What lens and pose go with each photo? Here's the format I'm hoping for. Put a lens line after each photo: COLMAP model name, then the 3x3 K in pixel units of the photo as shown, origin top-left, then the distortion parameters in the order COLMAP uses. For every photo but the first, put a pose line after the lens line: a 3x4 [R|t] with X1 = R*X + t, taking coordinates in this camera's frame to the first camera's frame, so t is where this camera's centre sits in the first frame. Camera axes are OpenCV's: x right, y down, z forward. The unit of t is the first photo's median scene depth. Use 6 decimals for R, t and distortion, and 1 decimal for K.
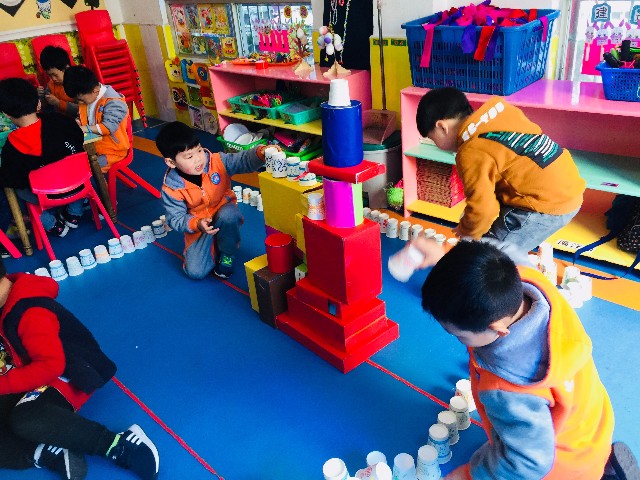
lens RADIAL K [[552.1, 0, 320.0], [0, 552.1, 240.0], [0, 0, 1]] dist [0.076892, -0.092676]
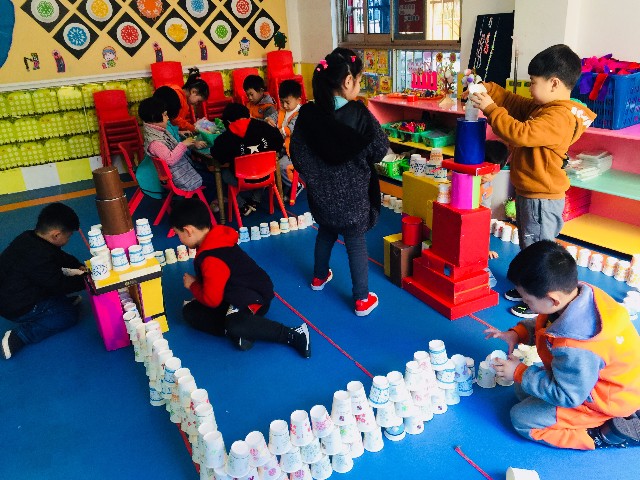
lens RADIAL K [[552.1, 0, 320.0], [0, 552.1, 240.0], [0, 0, 1]] dist [0.076892, -0.092676]
pose [[0.967844, 0.119772, -0.221210, 0.007168], [-0.135850, 0.988977, -0.058906, 0.102875], [0.211716, 0.087063, 0.973446, -0.226880]]
